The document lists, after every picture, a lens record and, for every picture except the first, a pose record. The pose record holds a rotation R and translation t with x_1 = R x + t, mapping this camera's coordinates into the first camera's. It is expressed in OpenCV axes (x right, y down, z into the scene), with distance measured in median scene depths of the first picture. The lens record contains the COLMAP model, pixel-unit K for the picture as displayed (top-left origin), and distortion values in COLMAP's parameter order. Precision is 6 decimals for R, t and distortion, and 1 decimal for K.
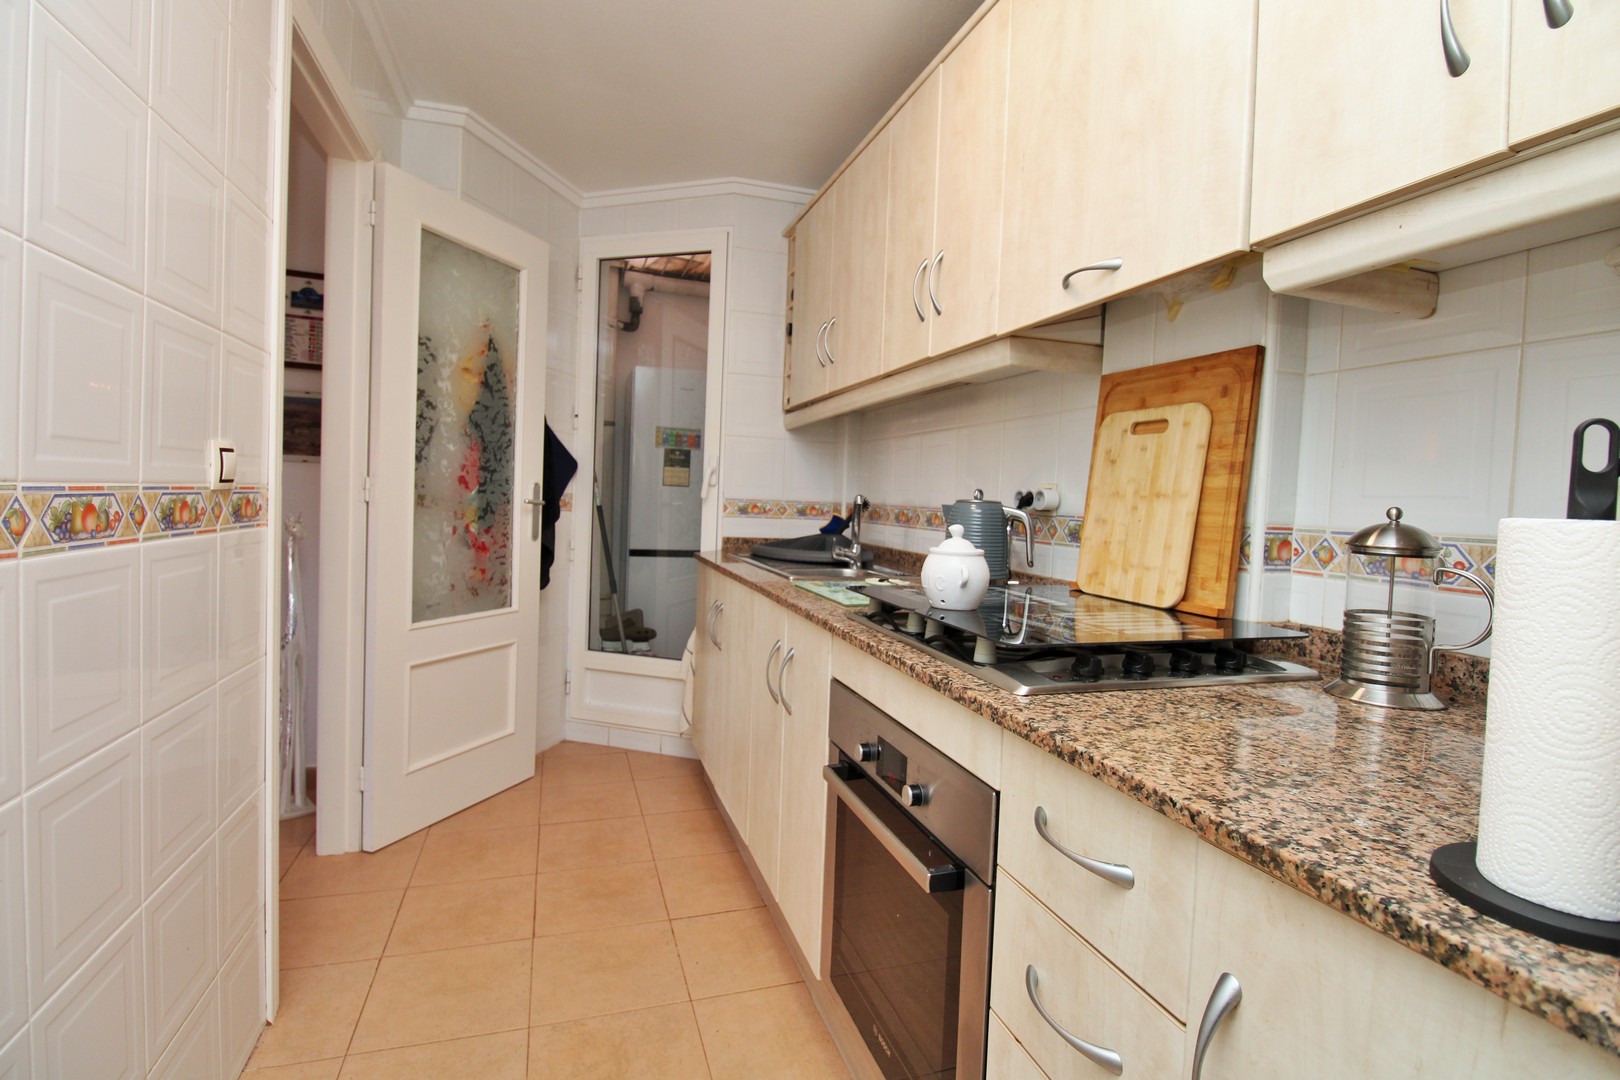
lens RADIAL K [[758.3, 0, 820.7], [0, 758.3, 524.8], [0, 0, 1]] dist [-0.000095, -0.011930]
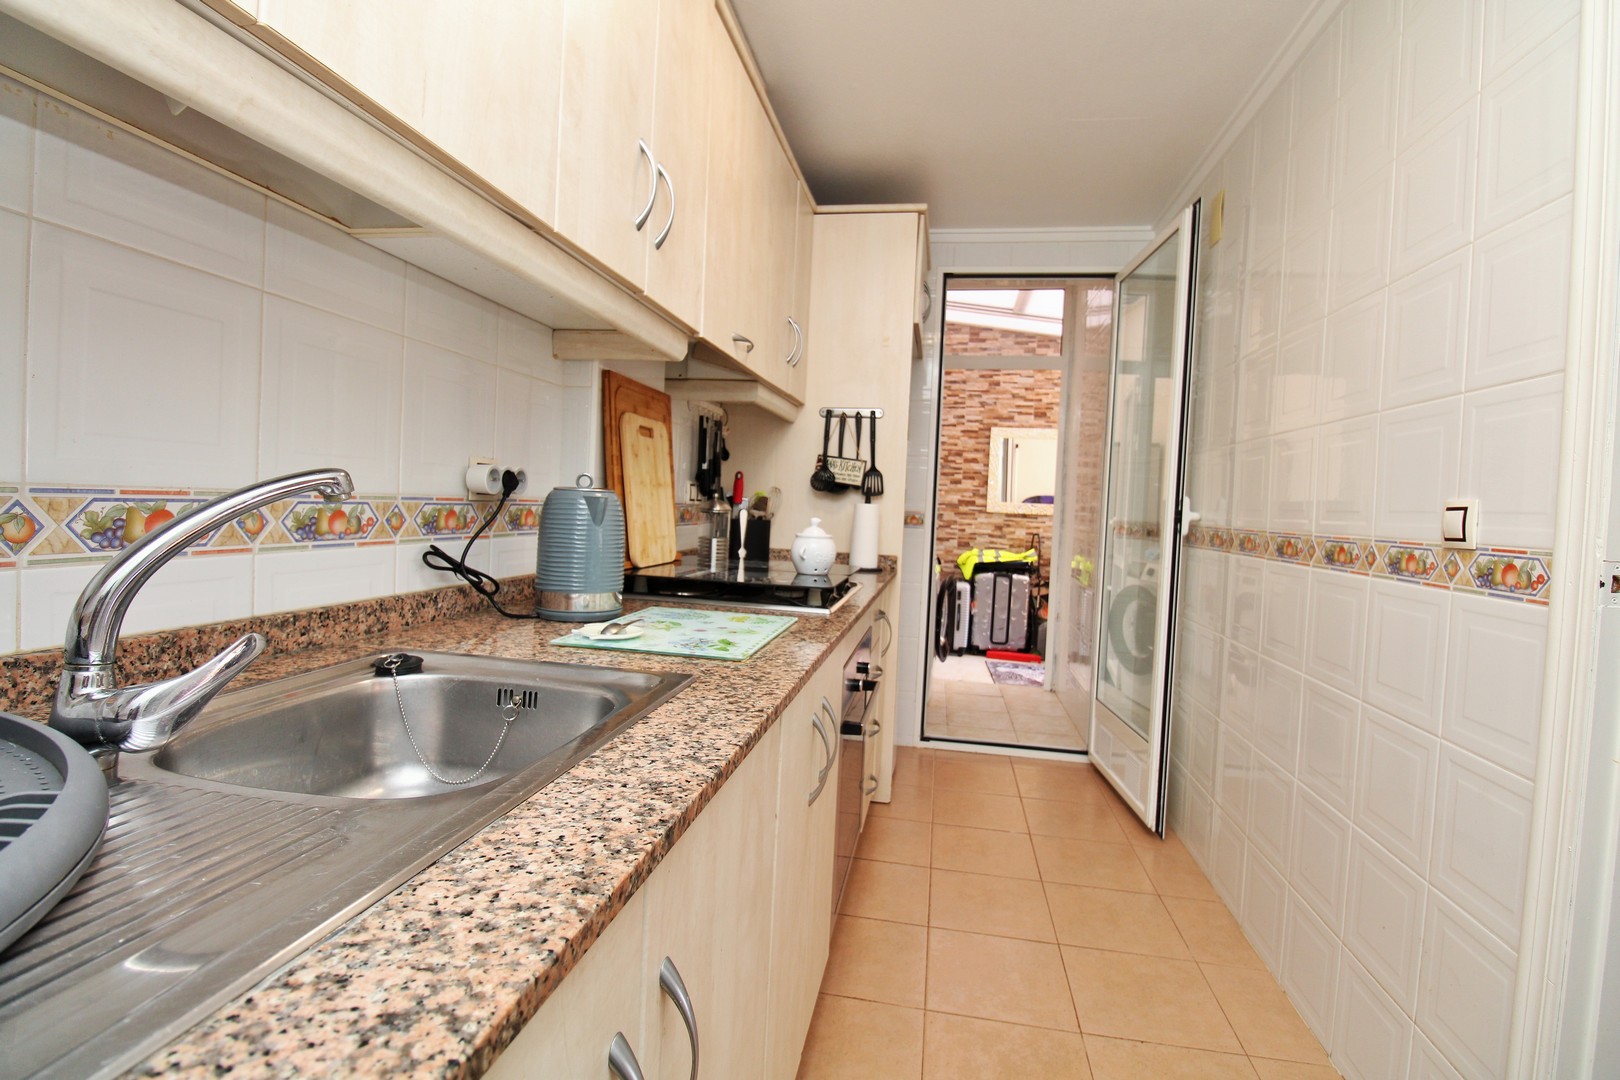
lens RADIAL K [[758.3, 0, 820.7], [0, 758.3, 524.8], [0, 0, 1]] dist [-0.000095, -0.011930]
pose [[-0.874933, -0.090266, 0.475756, -0.574344], [-0.060359, 0.995140, 0.077806, -0.114767], [-0.480467, 0.039358, -0.876129, 2.495806]]
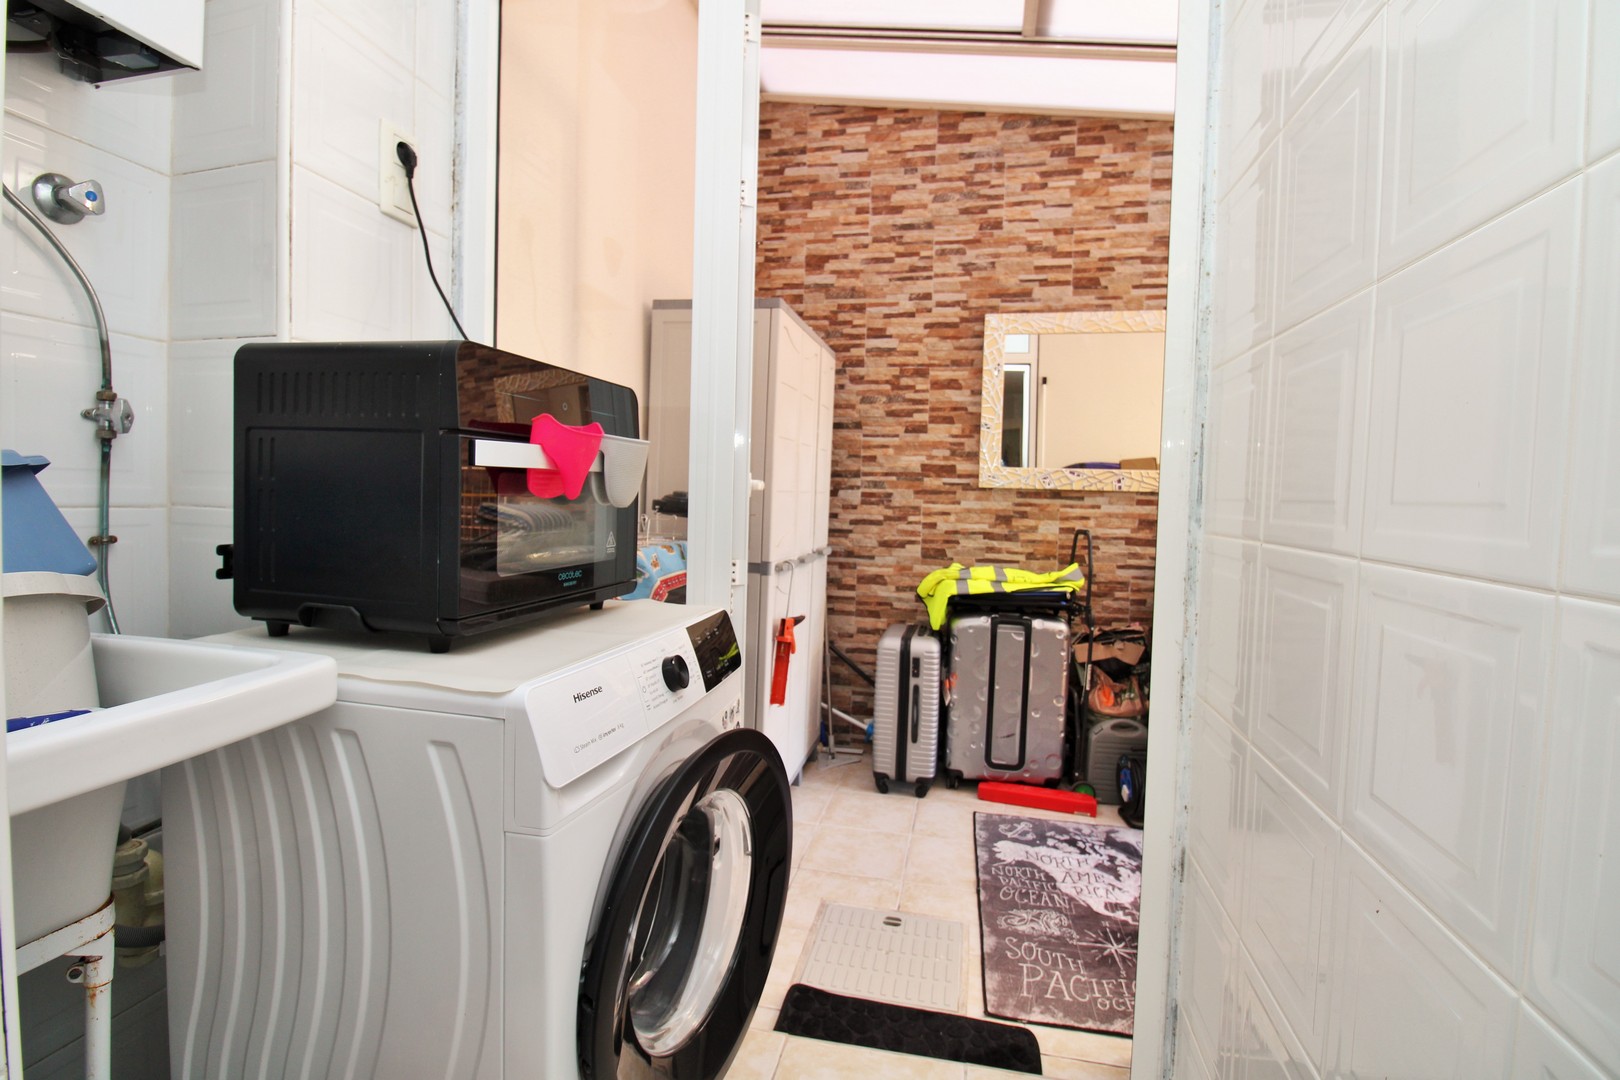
lens RADIAL K [[758.3, 0, 820.7], [0, 758.3, 524.8], [0, 0, 1]] dist [-0.000095, -0.011930]
pose [[-0.852973, -0.080804, 0.515663, -0.407428], [-0.038664, 0.995012, 0.091962, -0.071480], [-0.520521, 0.058504, -0.851842, 1.774409]]
